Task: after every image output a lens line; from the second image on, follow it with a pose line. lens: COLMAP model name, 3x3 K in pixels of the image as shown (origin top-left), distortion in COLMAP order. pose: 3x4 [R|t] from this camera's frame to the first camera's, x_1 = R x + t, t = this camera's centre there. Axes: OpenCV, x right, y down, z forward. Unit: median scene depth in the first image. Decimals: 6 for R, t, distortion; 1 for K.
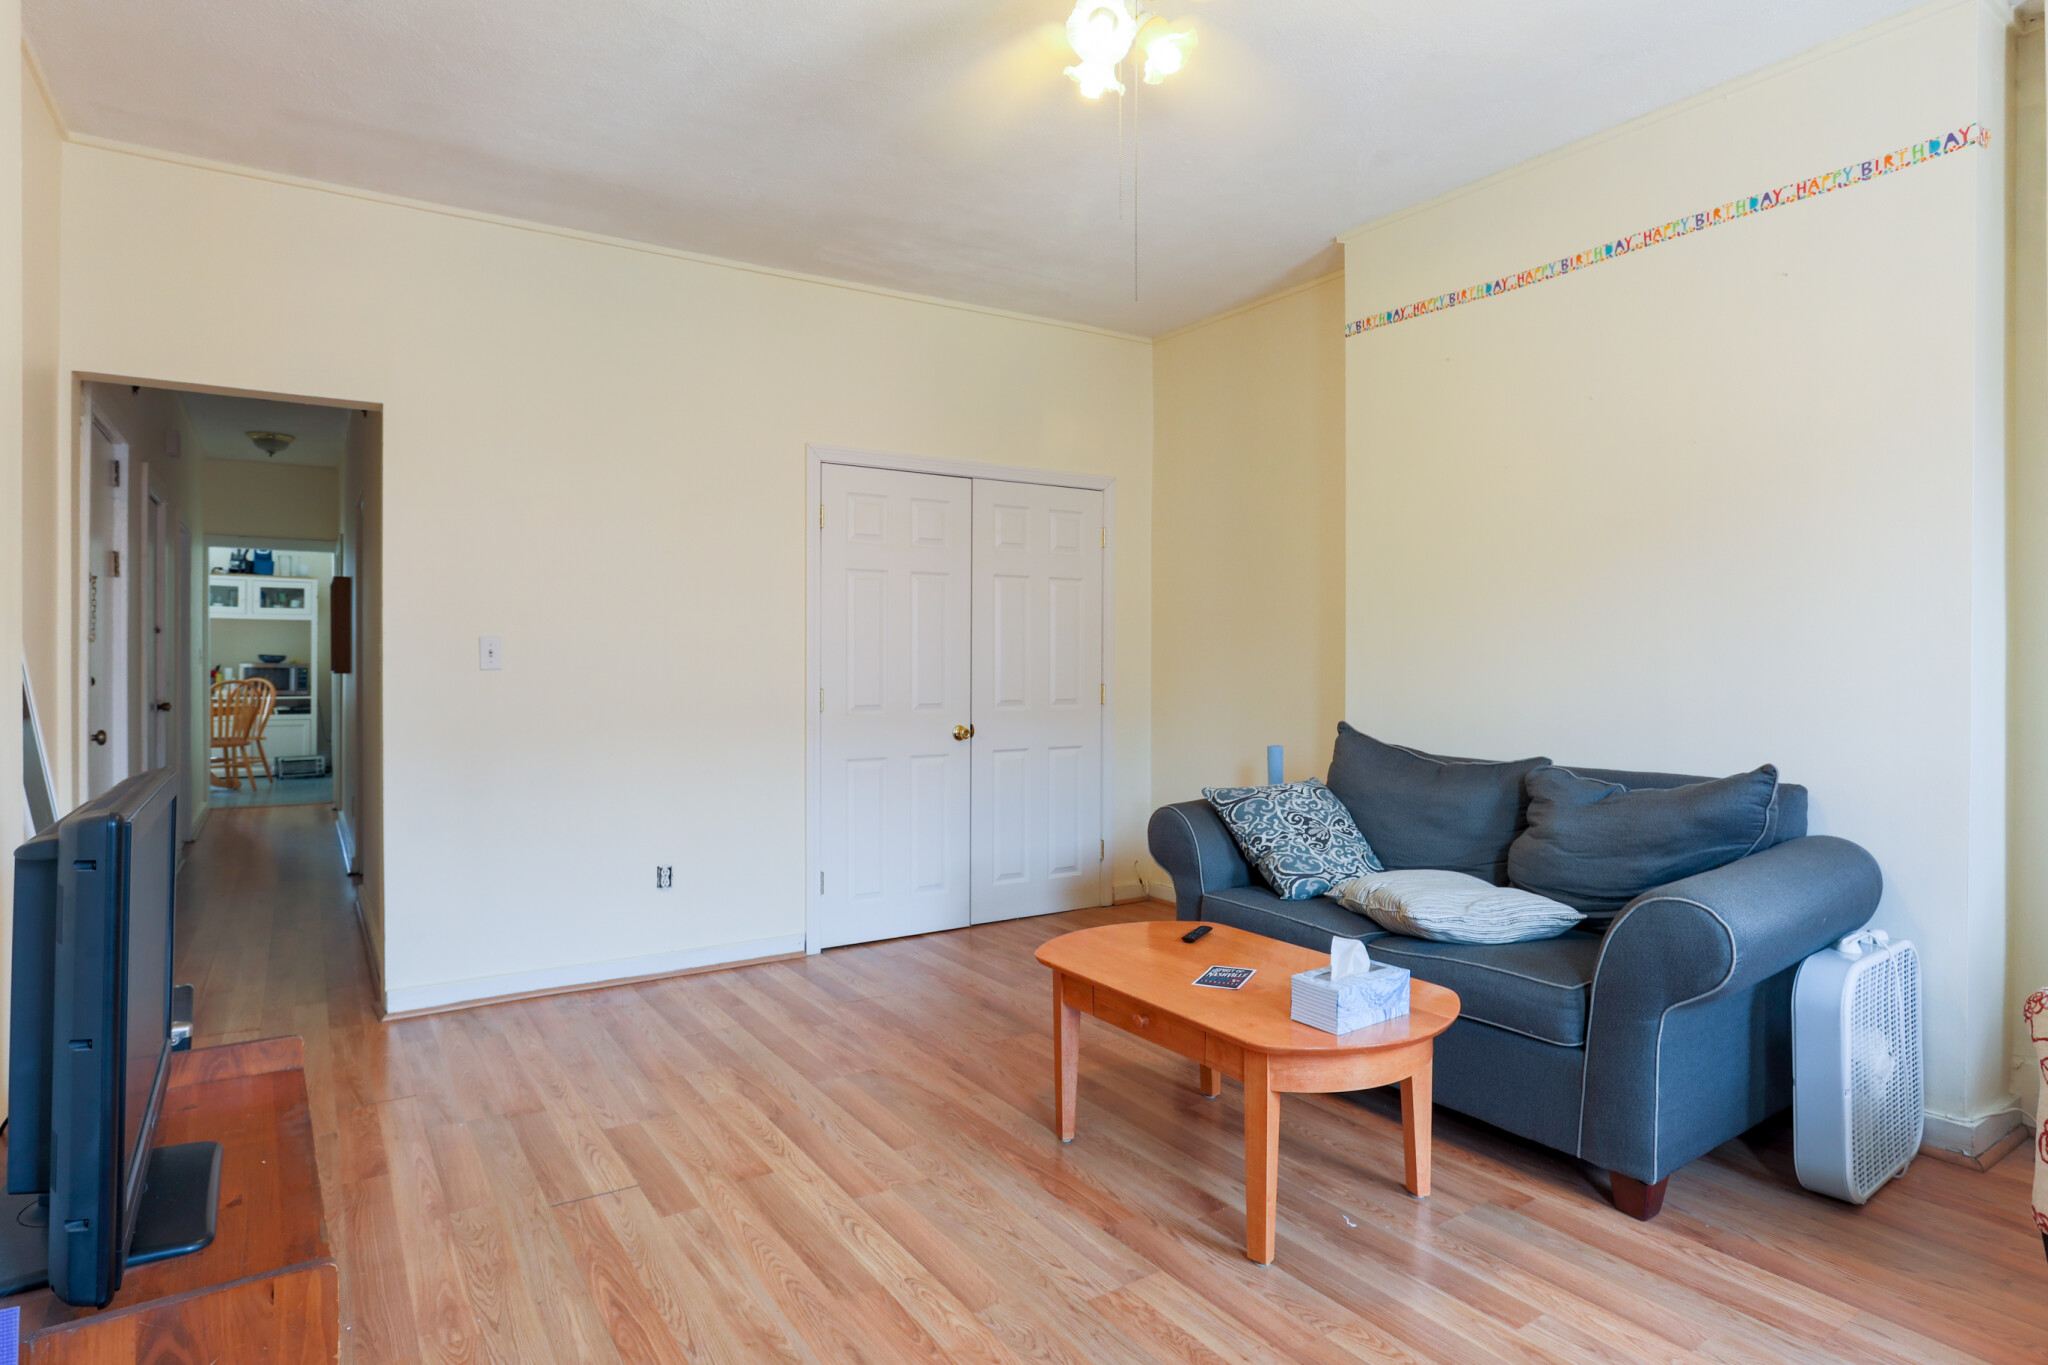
lens RADIAL K [[1101.6, 0, 1035.3], [0, 1101.6, 671.3], [0, 0, 1]] dist [-0.032363, -0.000371]
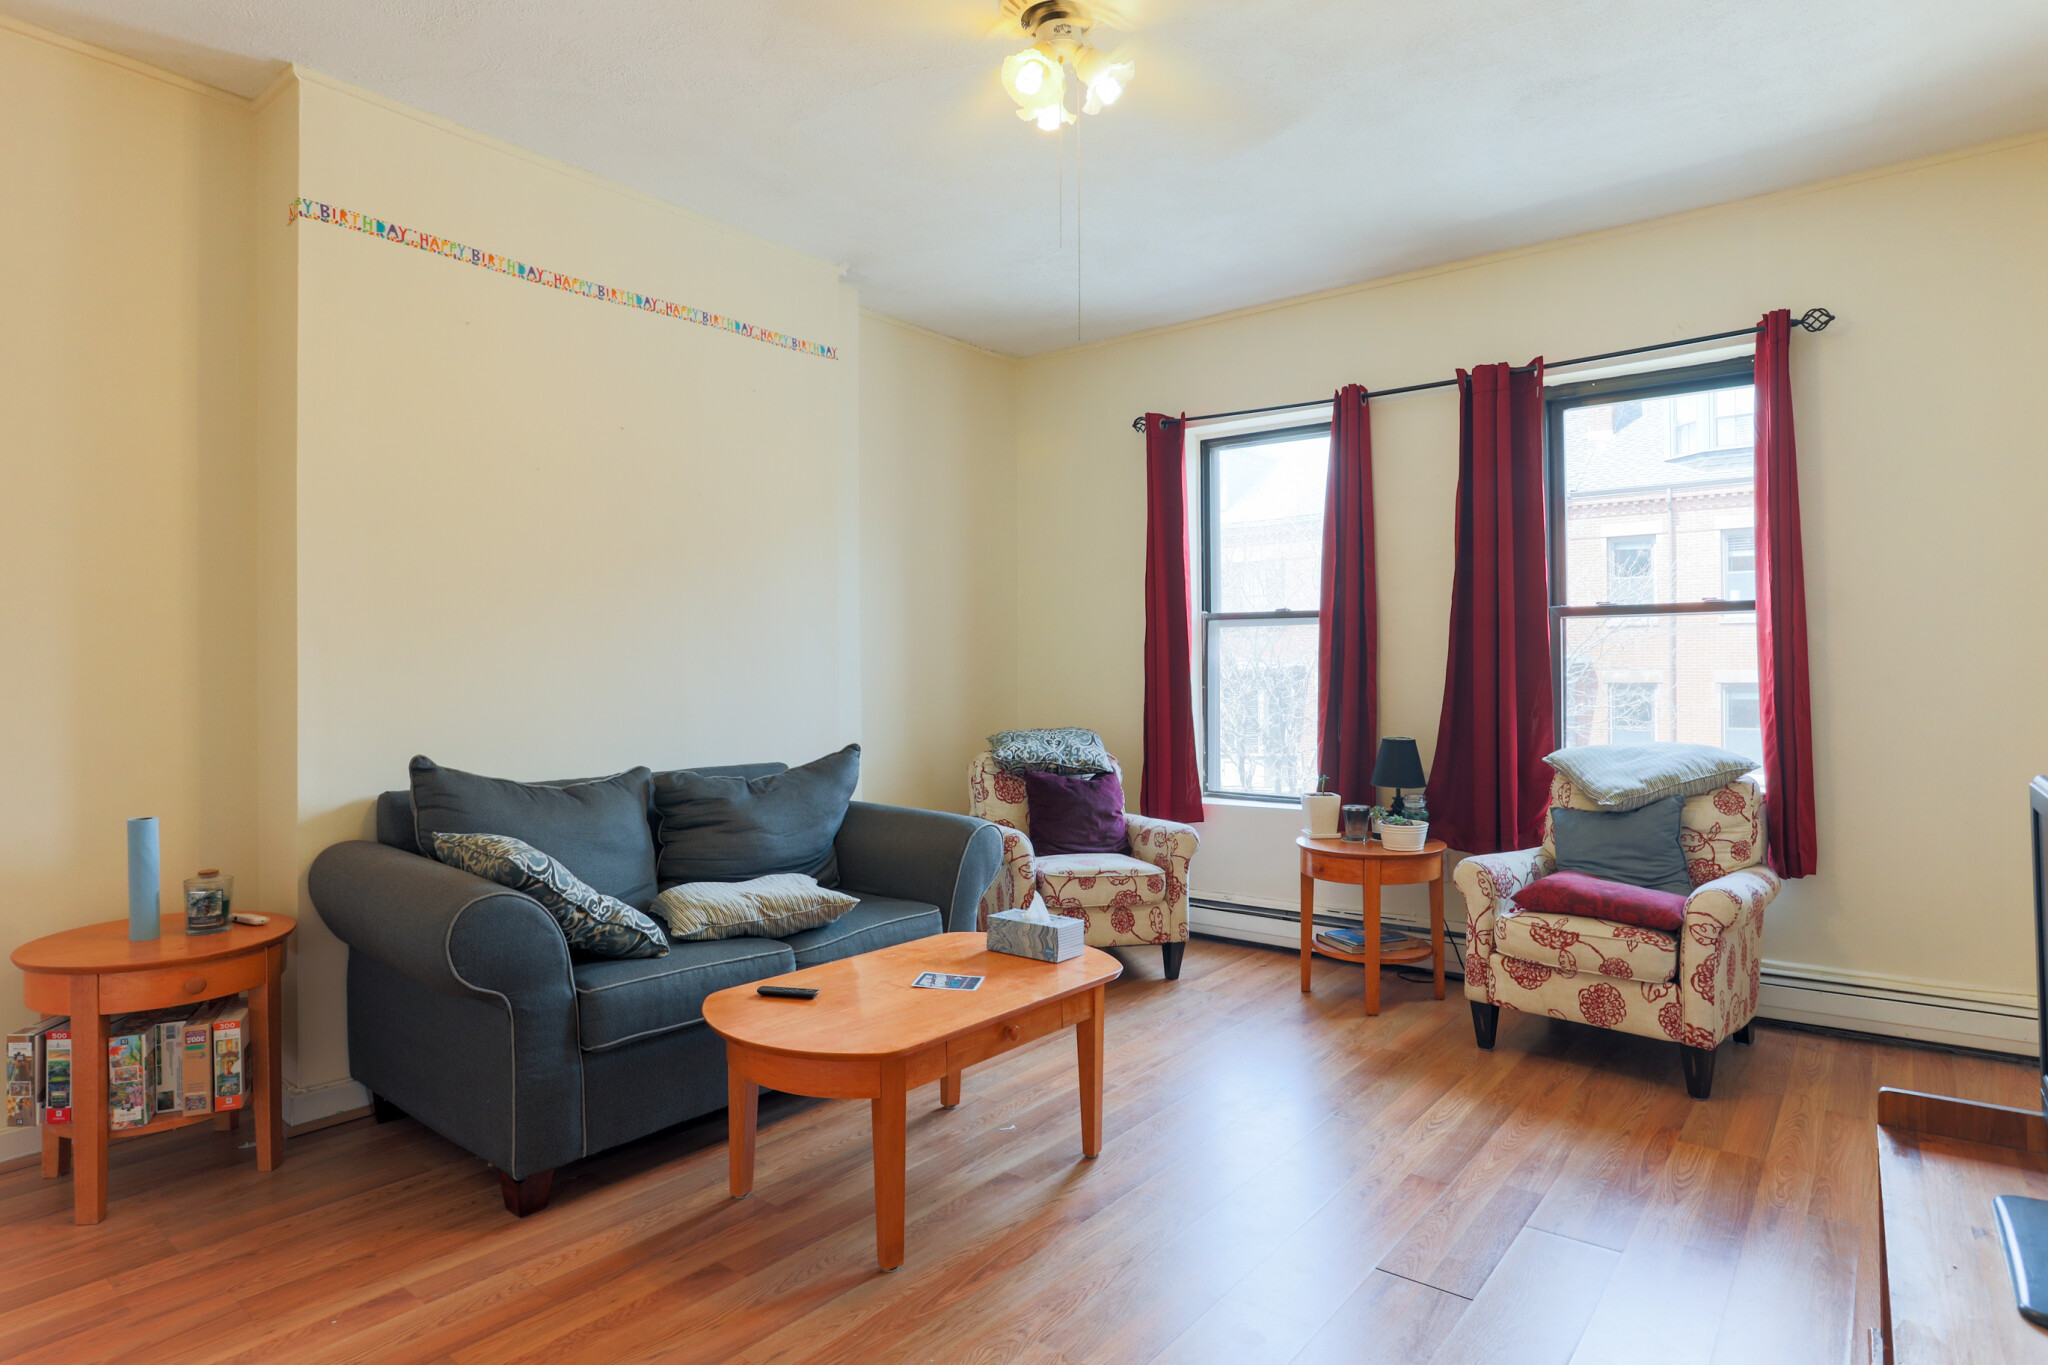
lens RADIAL K [[1101.6, 0, 1023.7], [0, 1101.6, 677.3], [0, 0, 1]] dist [-0.032363, -0.000371]
pose [[-0.295809, 0.007140, 0.955220, -0.490803], [0.013326, 0.999906, -0.003347, 0.000957], [-0.955154, 0.011739, -0.295877, 0.731544]]
